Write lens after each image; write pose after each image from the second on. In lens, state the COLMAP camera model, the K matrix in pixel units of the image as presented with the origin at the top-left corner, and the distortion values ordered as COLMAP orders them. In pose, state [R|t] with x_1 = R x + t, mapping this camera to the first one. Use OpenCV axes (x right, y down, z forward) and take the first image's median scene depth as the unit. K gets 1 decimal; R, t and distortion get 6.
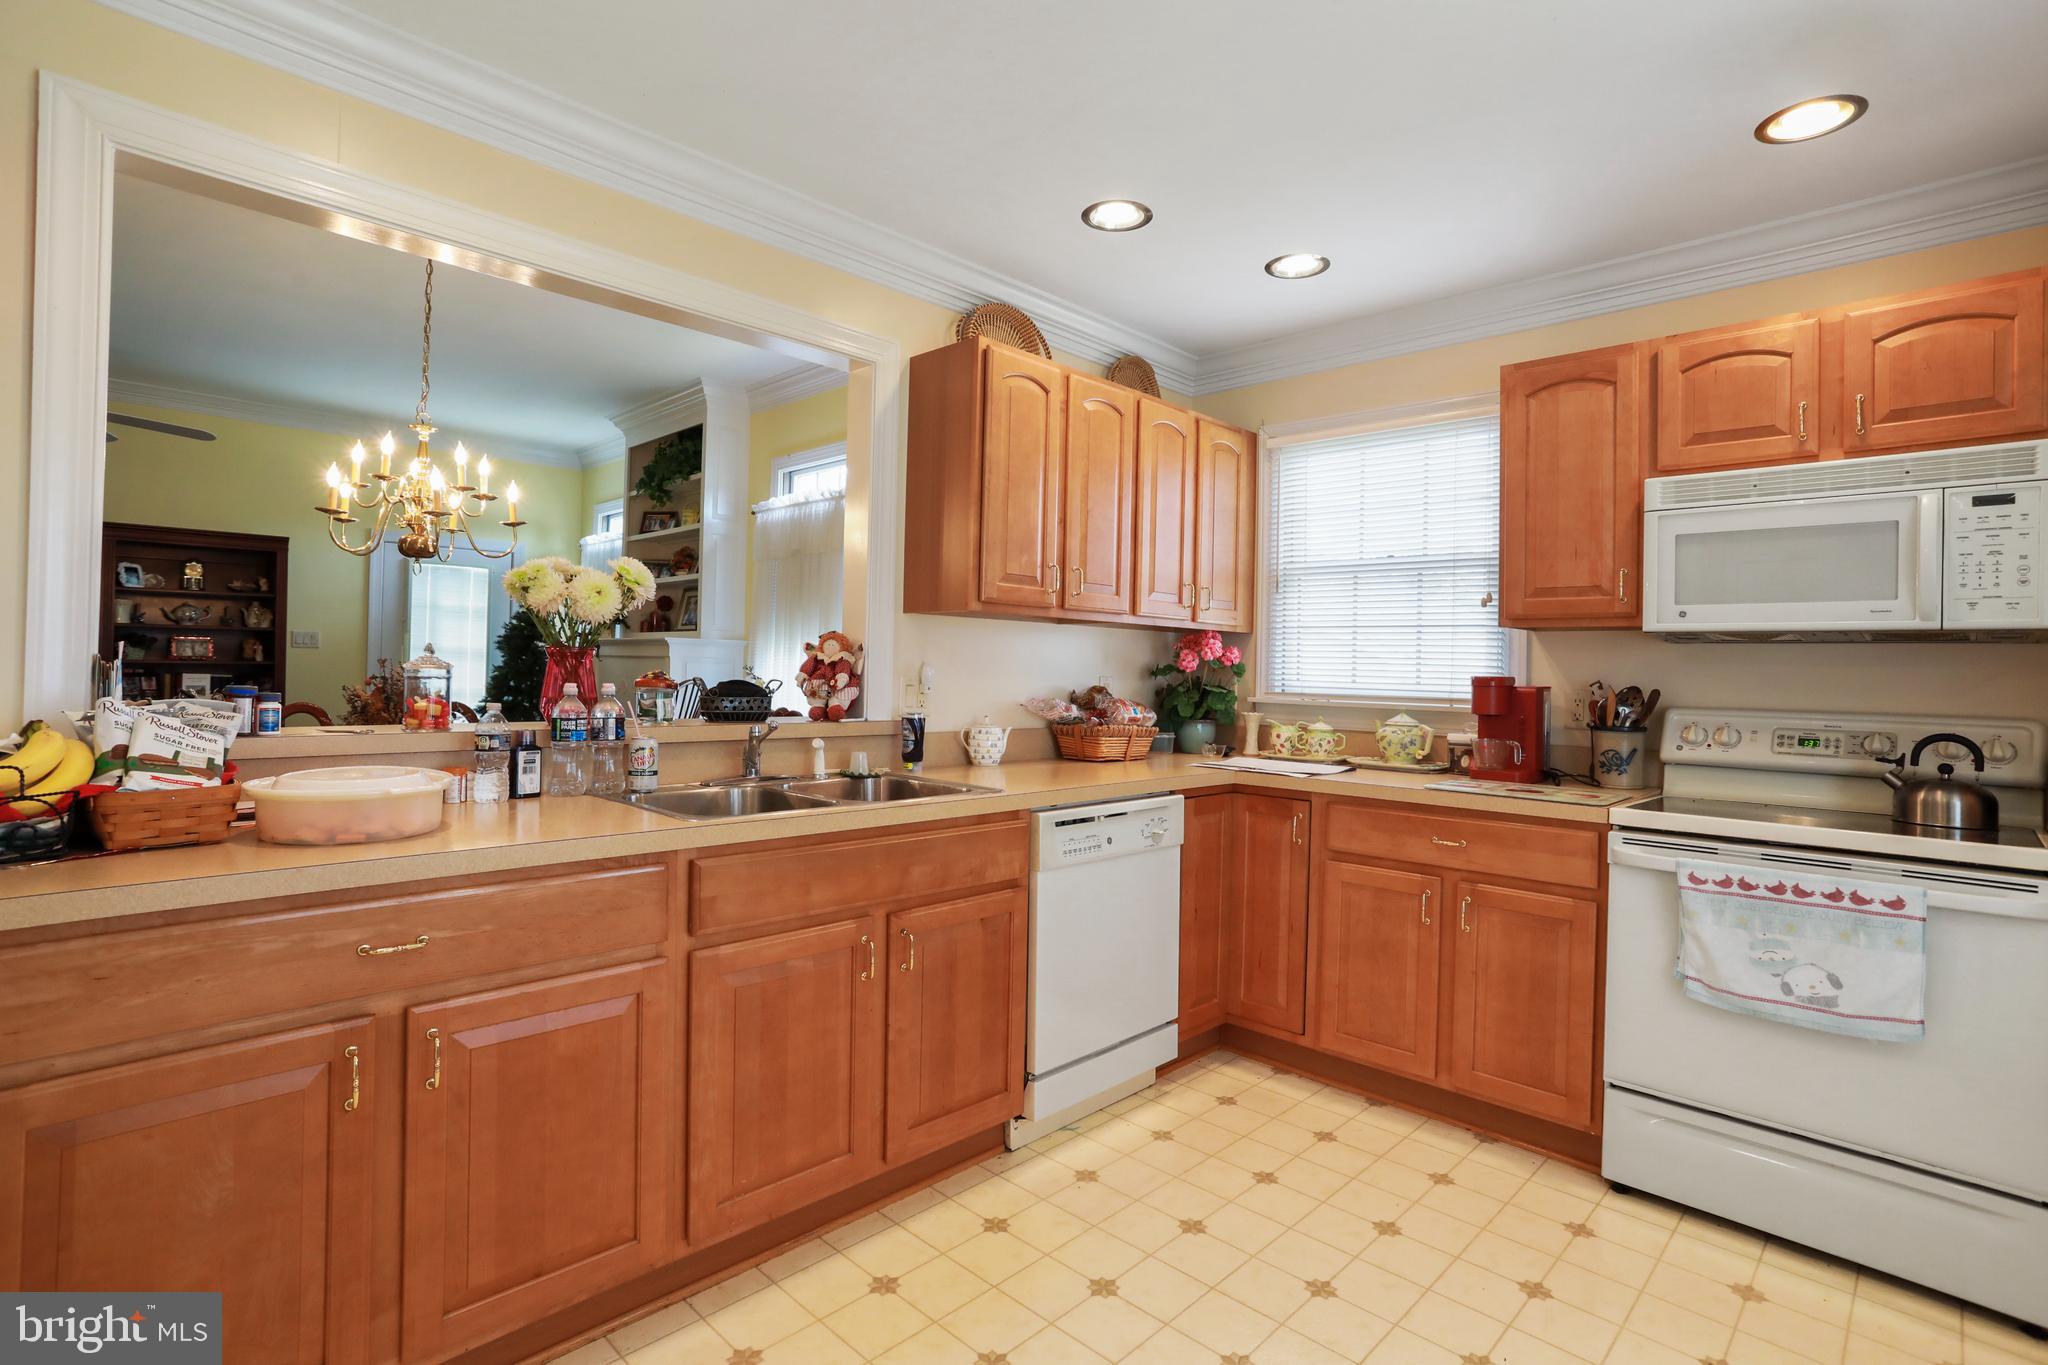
lens RADIAL K [[989.6, 0, 1026.2], [0, 989.6, 671.0], [0, 0, 1]] dist [-0.059699, 0.033924]
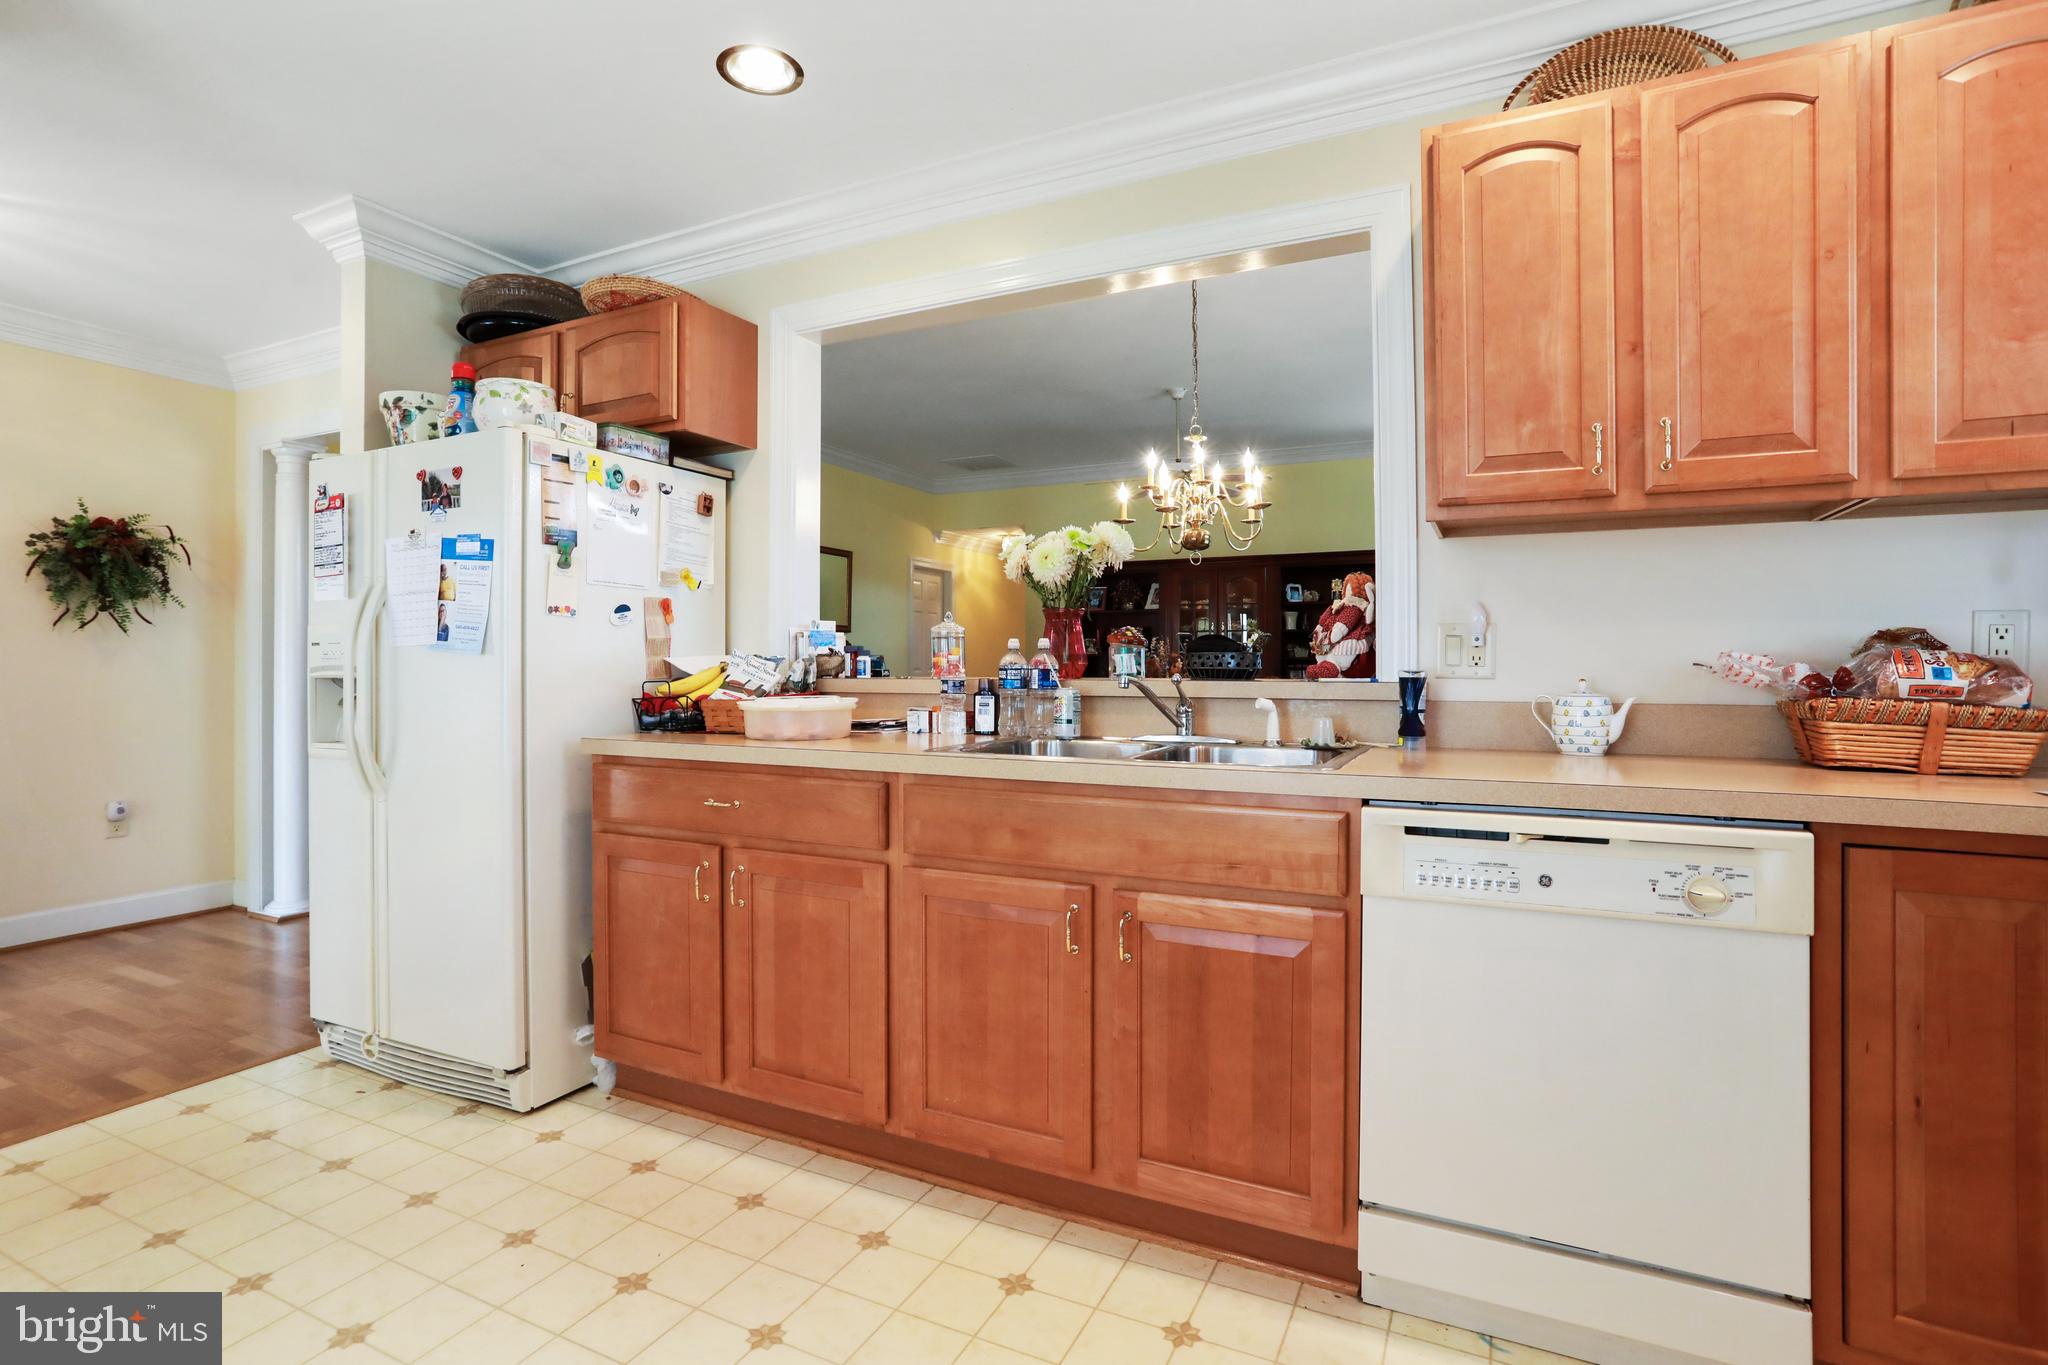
lens RADIAL K [[989.6, 0, 1026.2], [0, 989.6, 671.0], [0, 0, 1]] dist [-0.059699, 0.033924]
pose [[0.312133, -0.015991, -0.949904, 0.524258], [0.005235, 0.999872, -0.015112, 0.055098], [0.950024, -0.000256, 0.312177, 0.526302]]
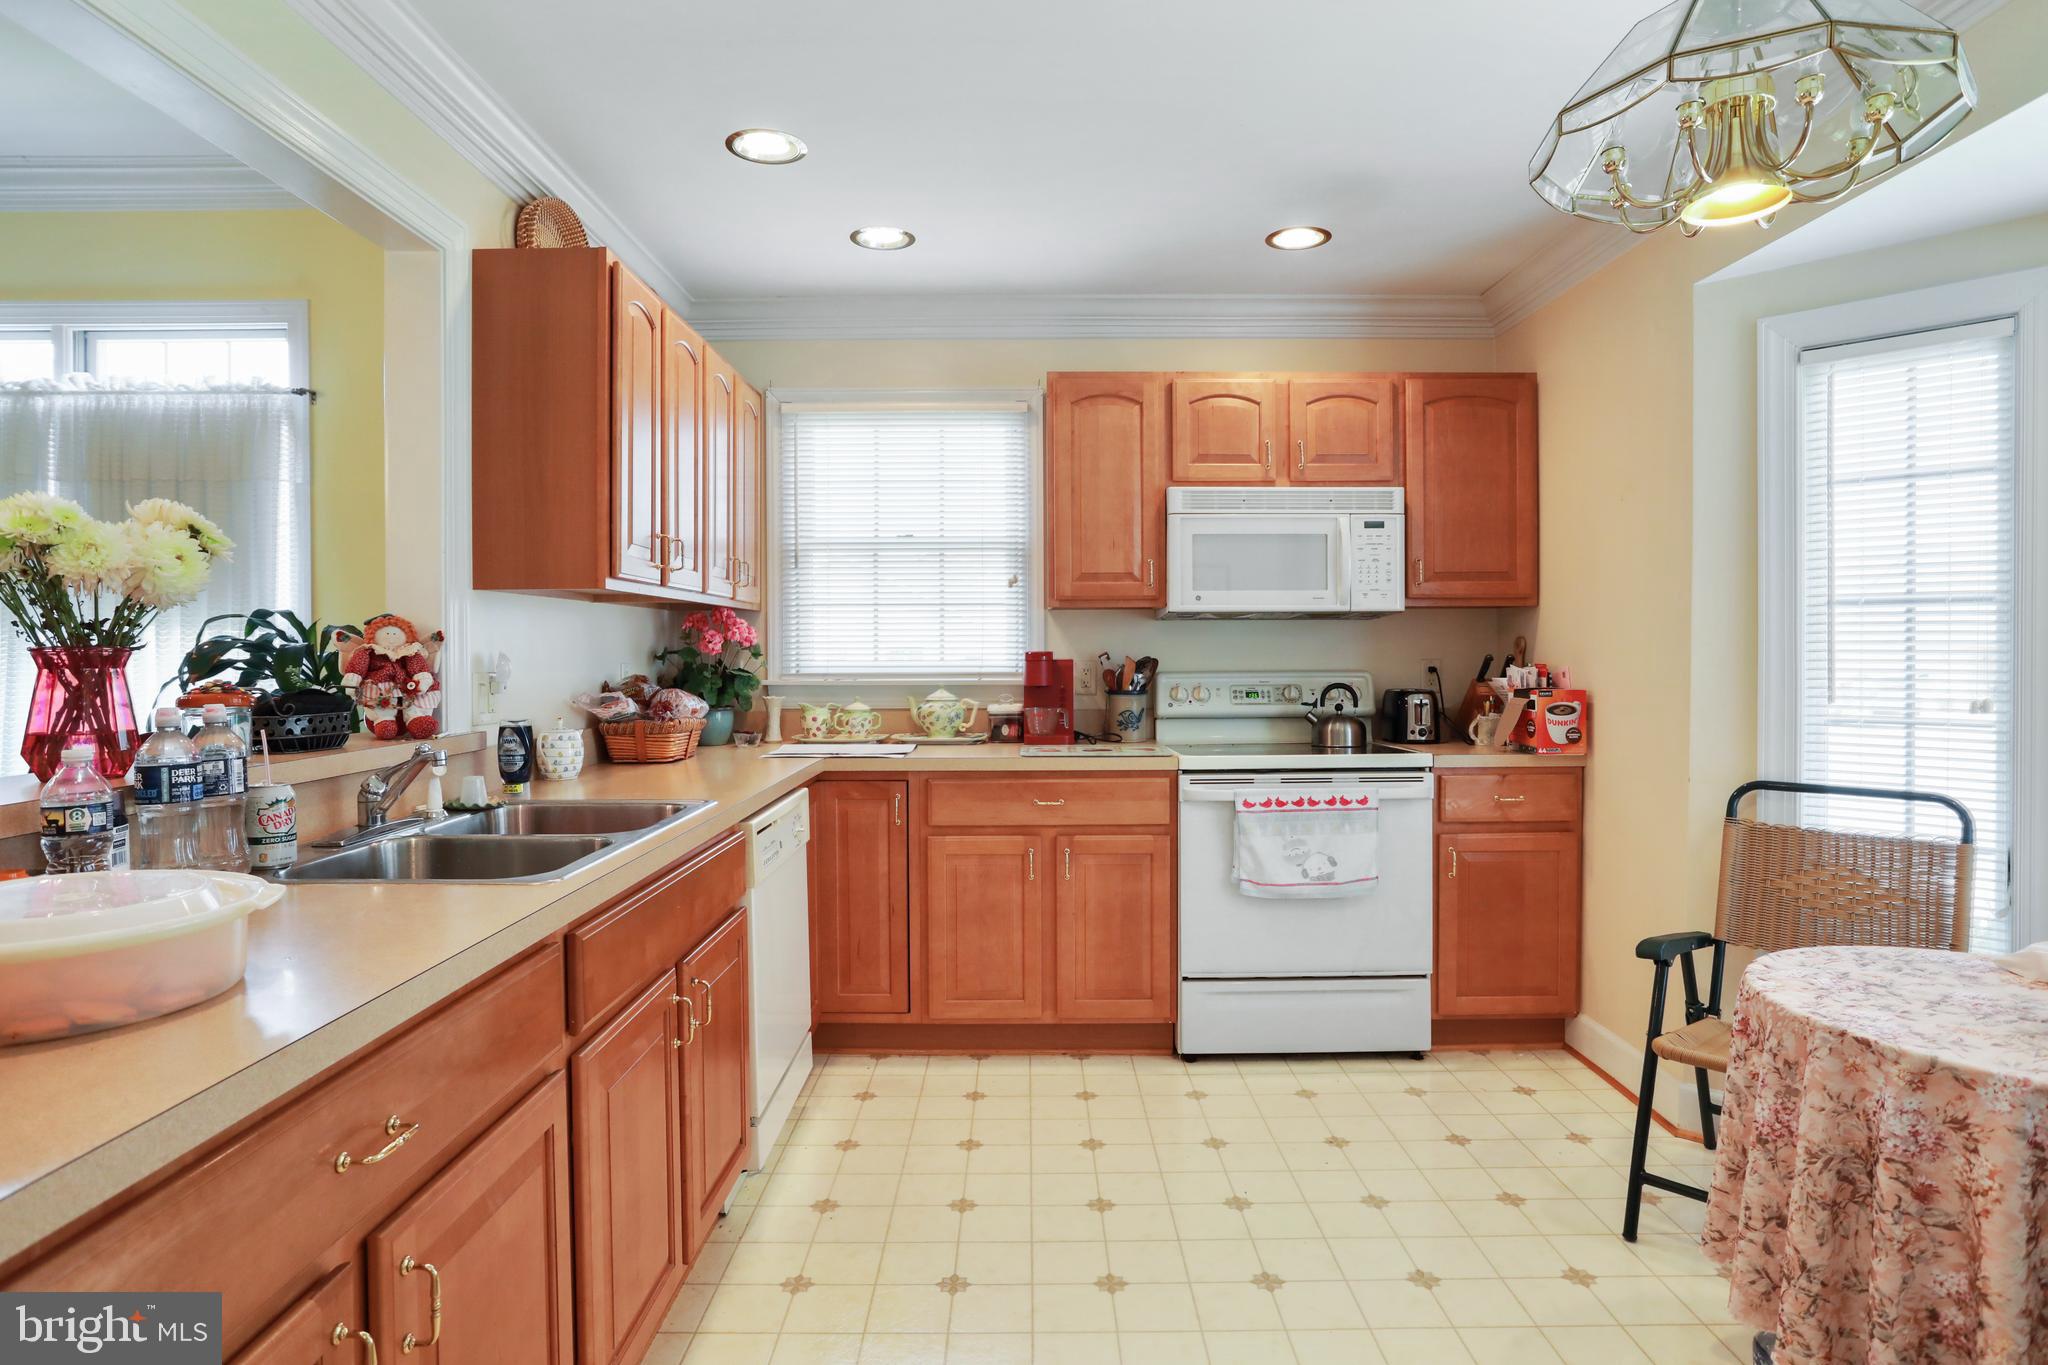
lens RADIAL K [[1112.4, 0, 1024.0], [0, 1112.4, 682.5], [0, 0, 1]] dist [-0.036607, 0.000533]
pose [[0.713813, -0.047119, 0.698750, -0.456394], [0.021639, 0.998742, 0.045244, -0.018118], [-0.700002, -0.017175, 0.713934, 0.119335]]
